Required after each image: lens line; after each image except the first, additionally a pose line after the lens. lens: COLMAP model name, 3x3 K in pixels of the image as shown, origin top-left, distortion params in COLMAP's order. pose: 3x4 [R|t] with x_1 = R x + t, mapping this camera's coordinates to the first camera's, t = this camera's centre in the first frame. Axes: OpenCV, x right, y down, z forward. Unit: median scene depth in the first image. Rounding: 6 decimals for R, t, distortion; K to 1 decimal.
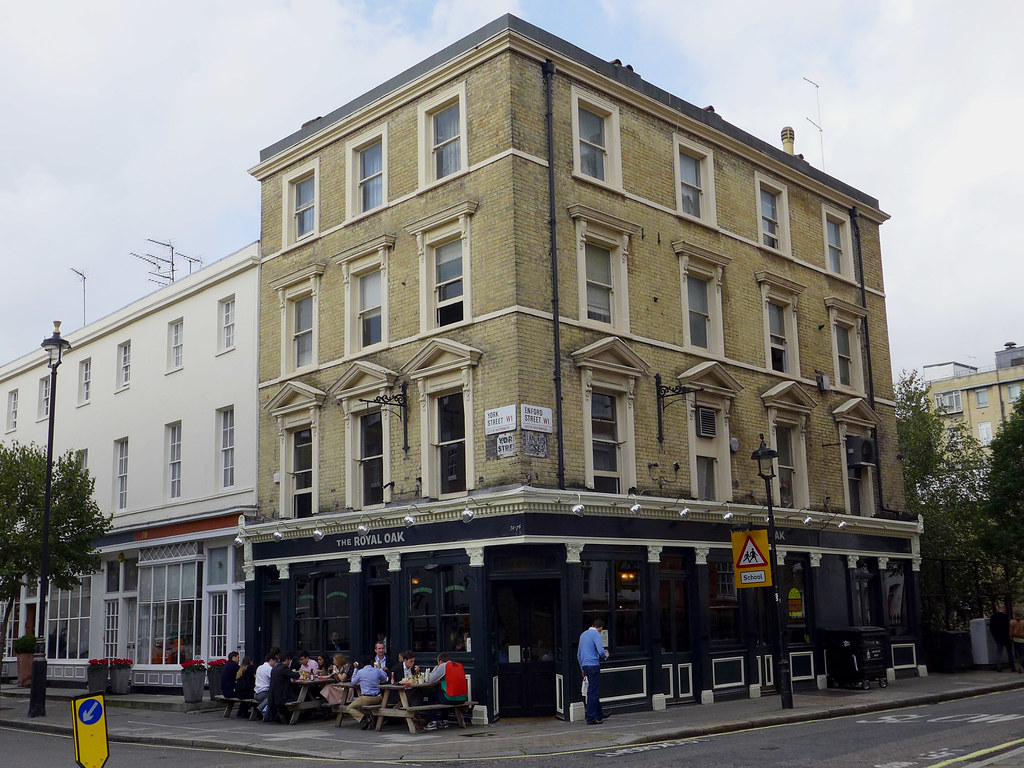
lens RADIAL K [[1156.6, 0, 512.0], [0, 1156.6, 384.0], [0, 0, 1]] dist [-0.145977, -0.007769]
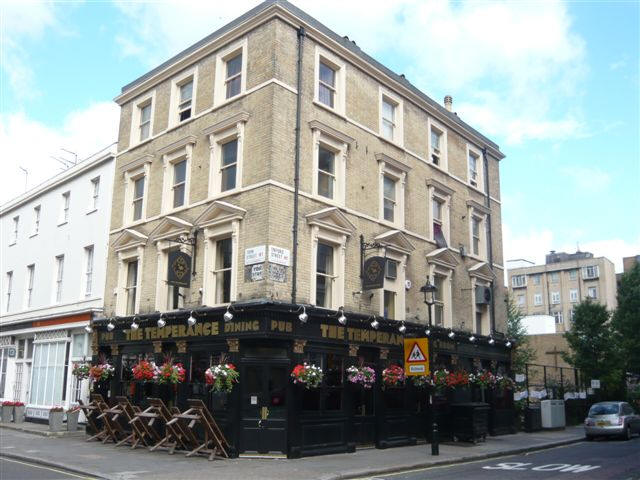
lens RADIAL K [[615.7, 0, 319.2], [0, 615.7, 255.7], [0, 0, 1]] dist [-0.196325, 0.001551]
pose [[0.997112, 0.052575, 0.054798, 0.025068], [-0.051755, 0.998527, -0.016278, 0.034675], [-0.055573, 0.013395, 0.998365, 0.176068]]
